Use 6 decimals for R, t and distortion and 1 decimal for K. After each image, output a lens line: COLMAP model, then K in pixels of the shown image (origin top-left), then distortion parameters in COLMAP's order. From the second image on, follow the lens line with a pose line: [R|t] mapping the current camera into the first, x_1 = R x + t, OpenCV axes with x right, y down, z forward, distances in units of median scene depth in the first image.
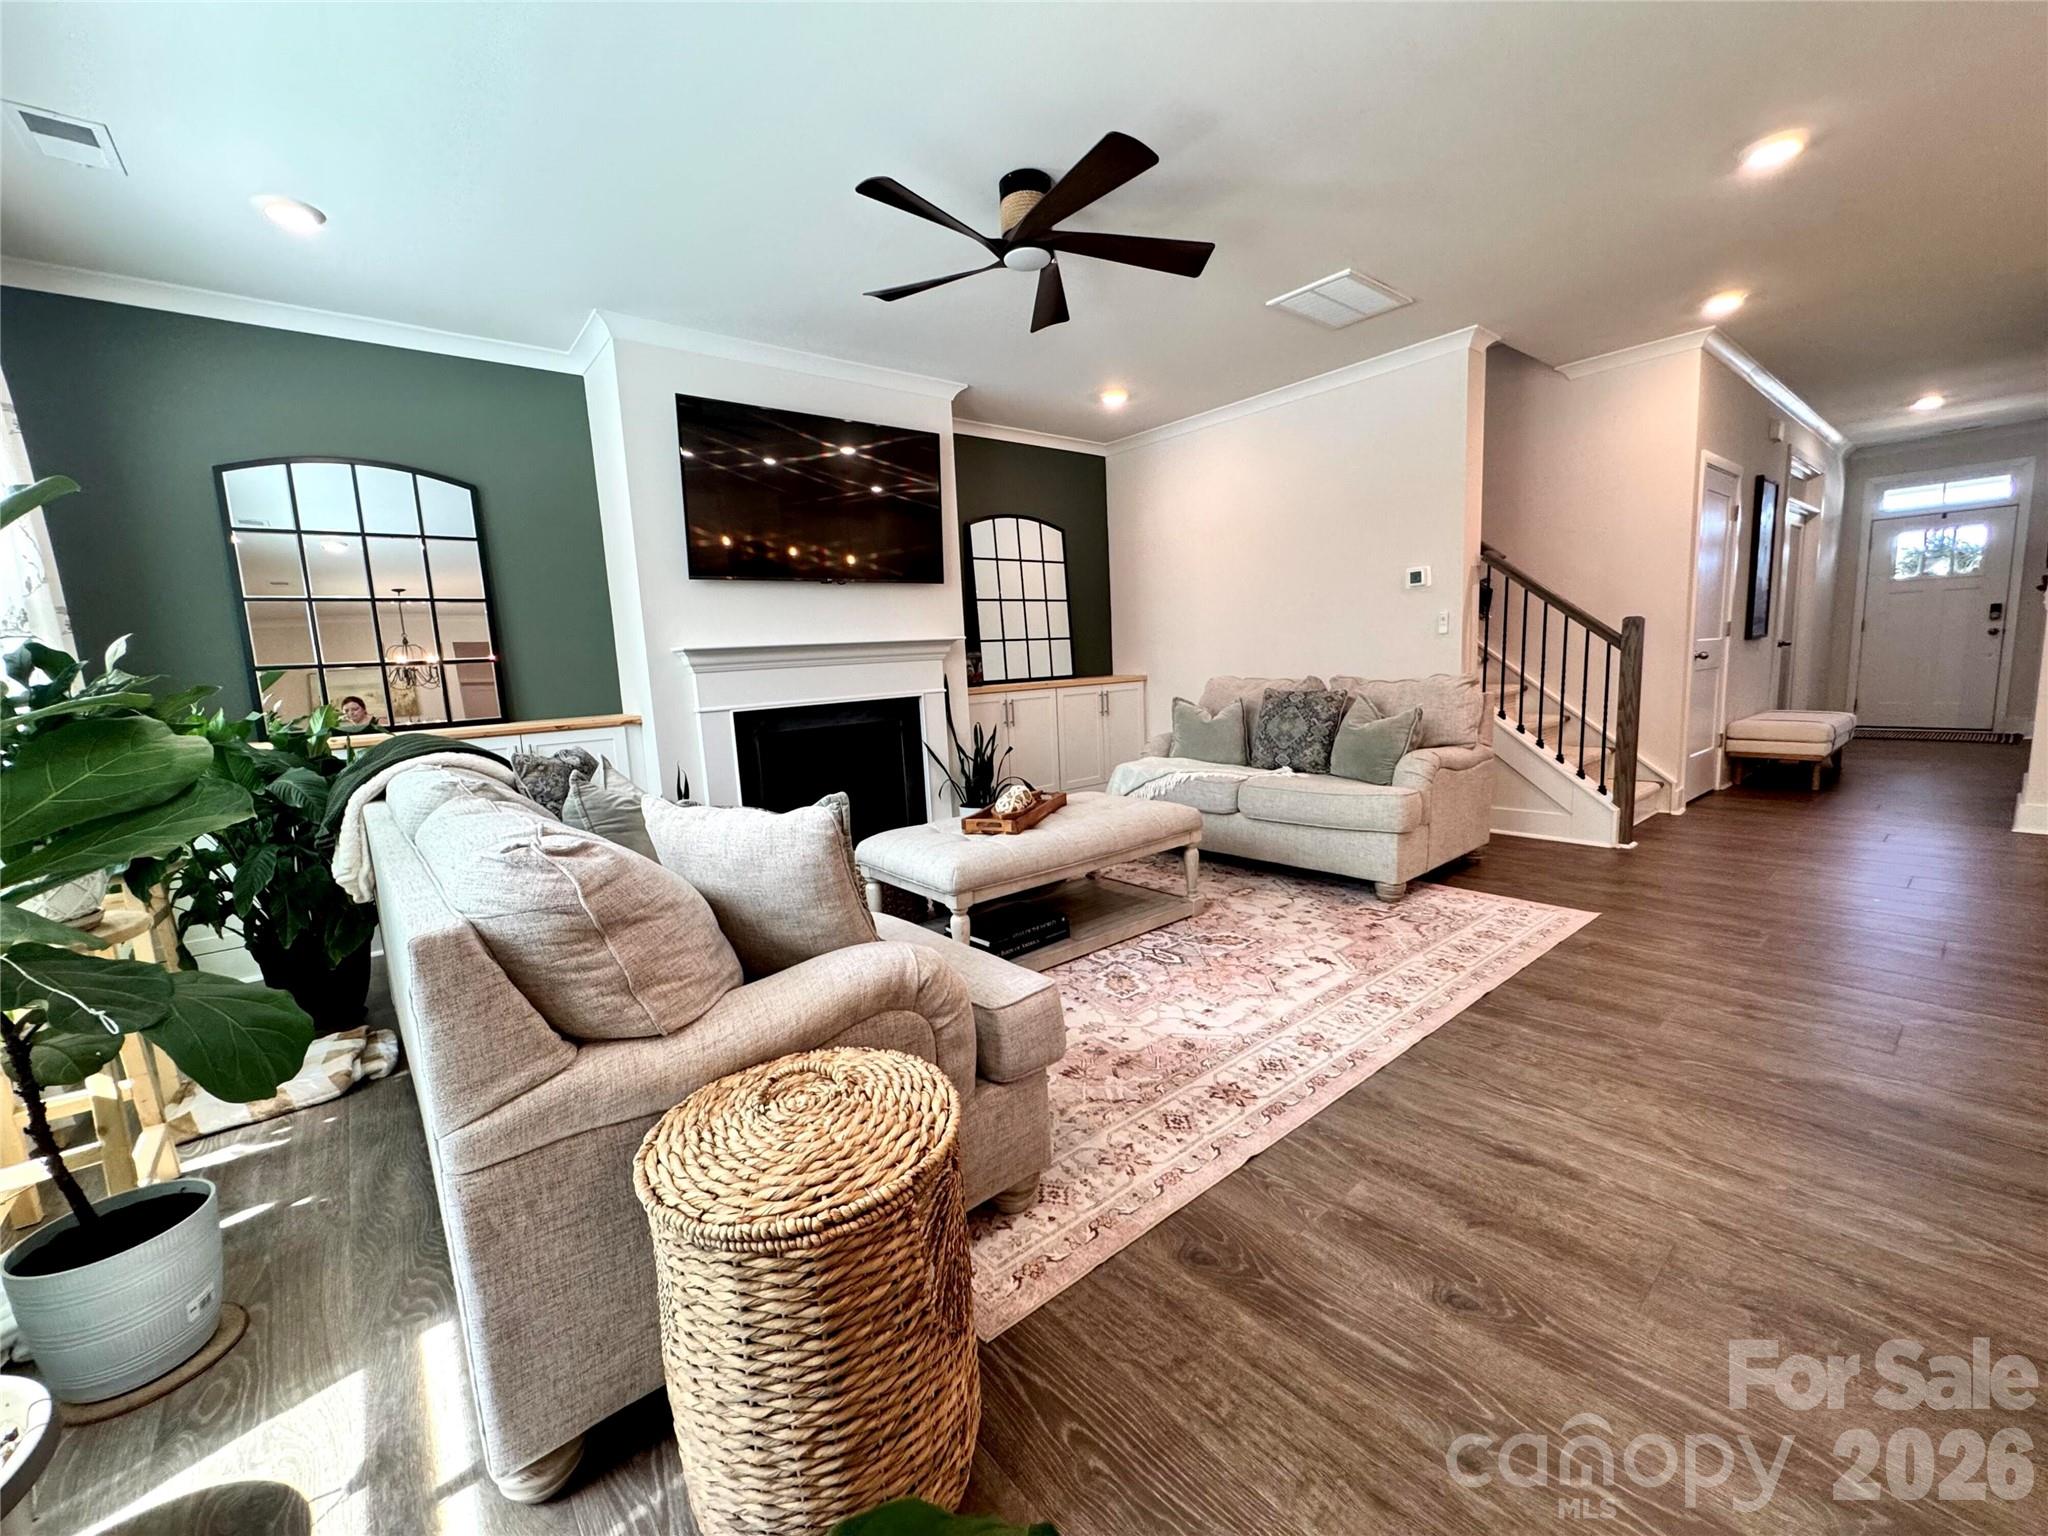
lens RADIAL K [[822.1, 0, 1023.3], [0, 822.1, 764.3], [0, 0, 1]] dist [-0.000104, -0.000129]
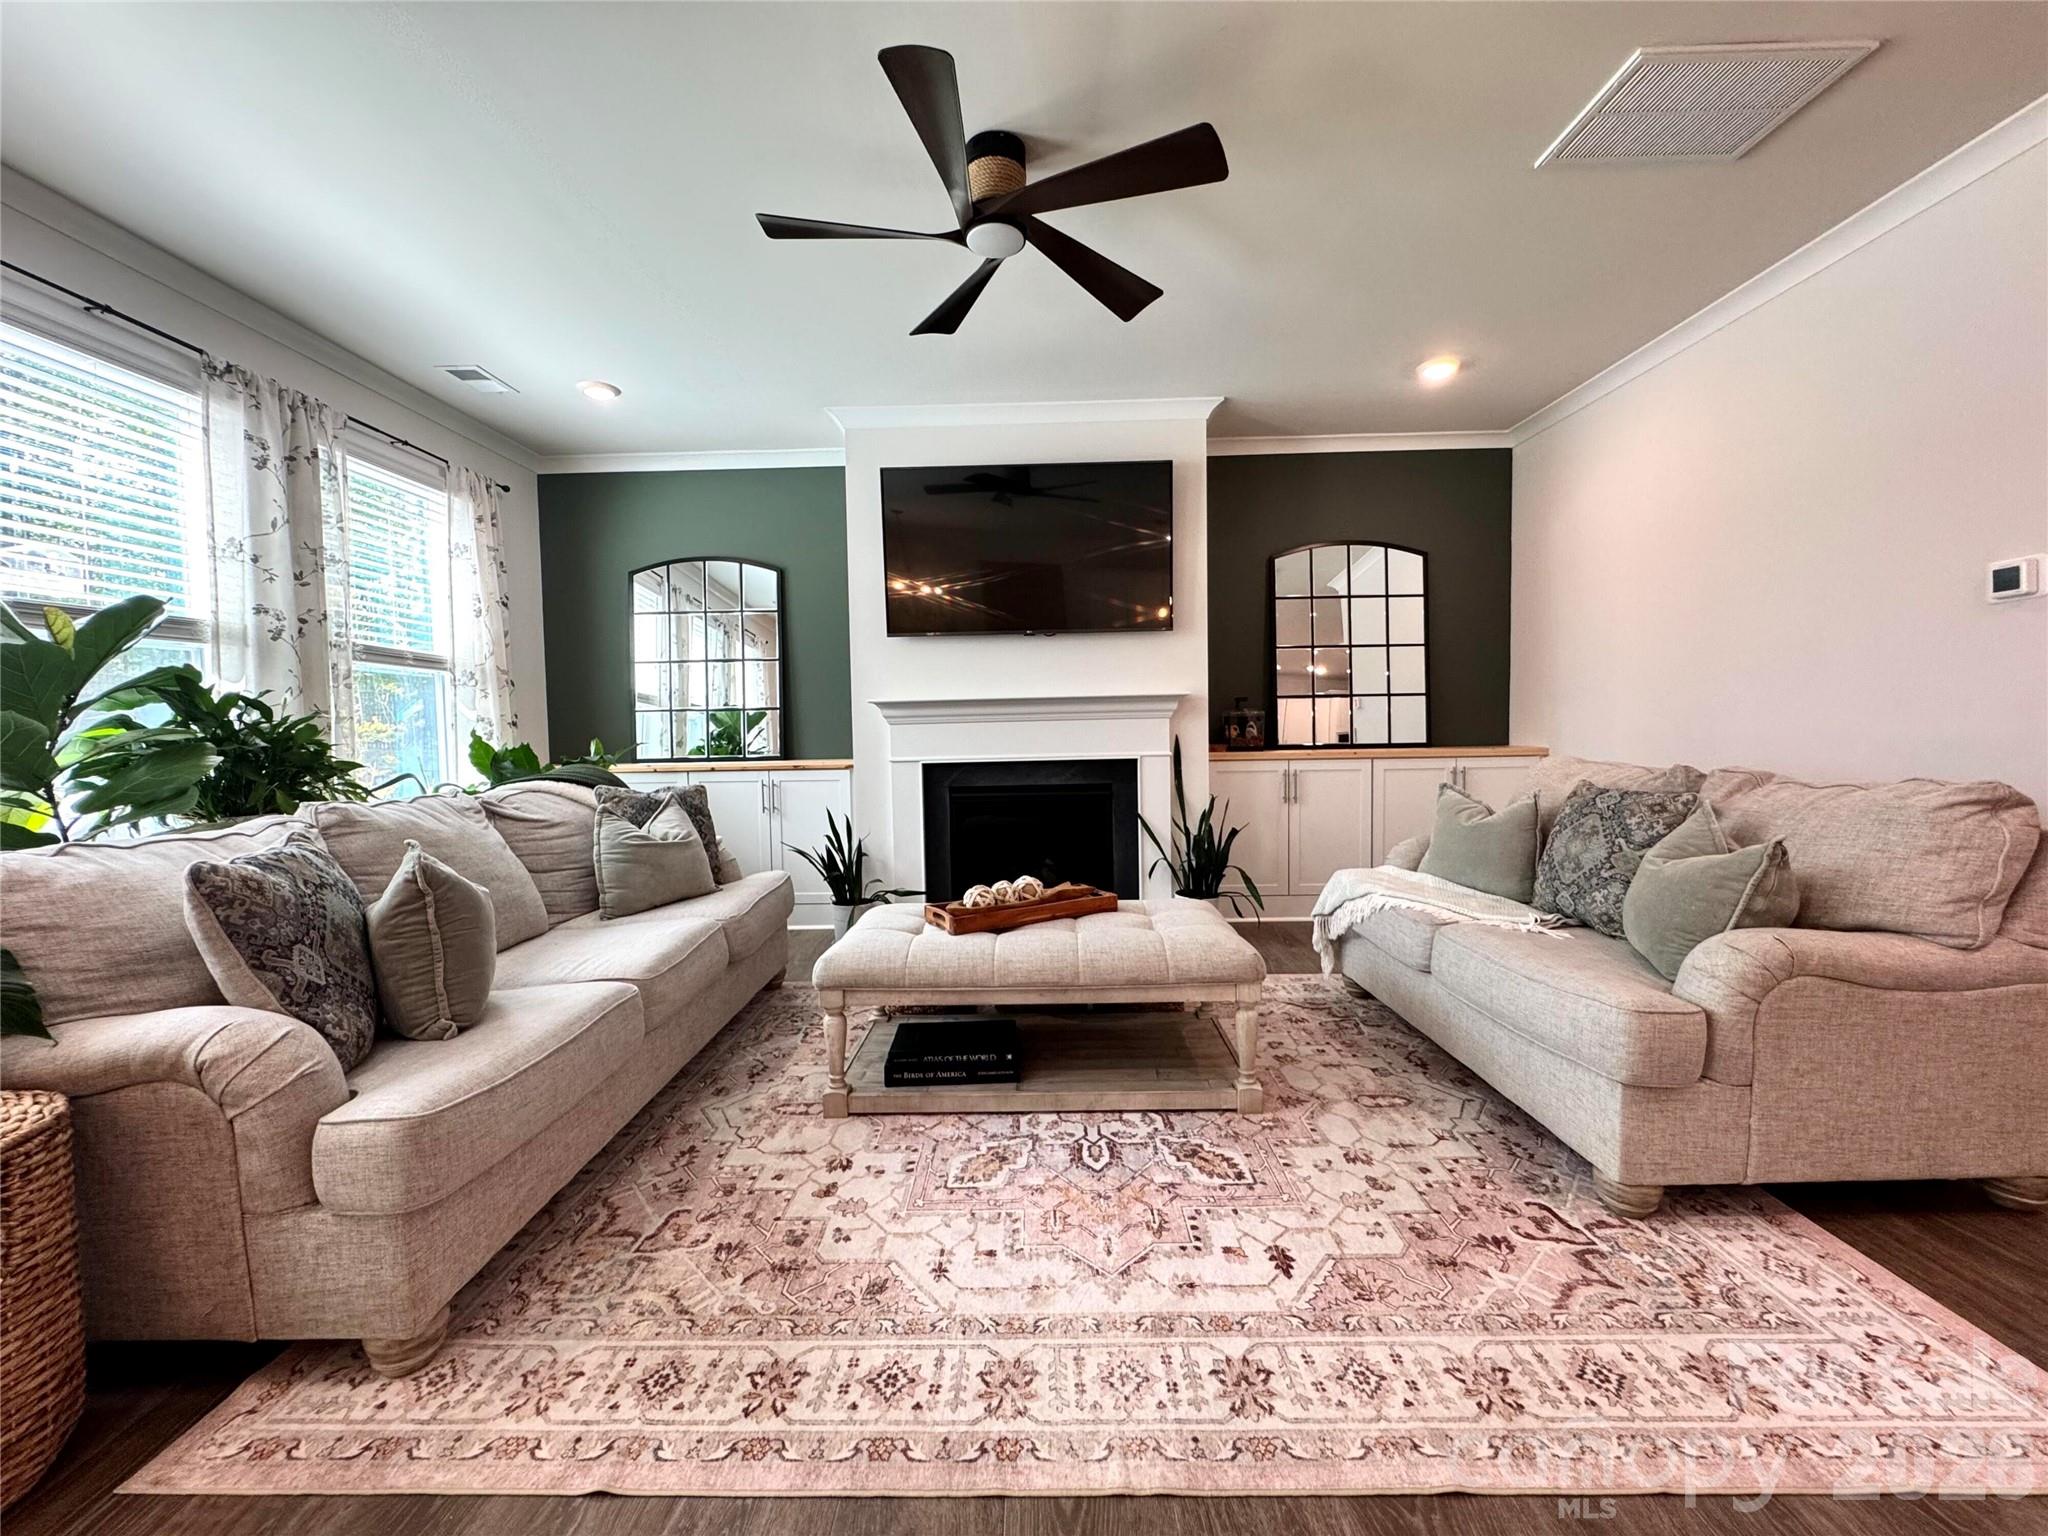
lens RADIAL K [[822.1, 0, 1023.3], [0, 822.1, 764.3], [0, 0, 1]] dist [-0.000104, -0.000129]
pose [[0.761336, 0.064566, -0.645135, 0.448716], [-0.103797, 0.994333, -0.022979, -0.057152], [0.639996, 0.084458, 0.763723, 0.326863]]
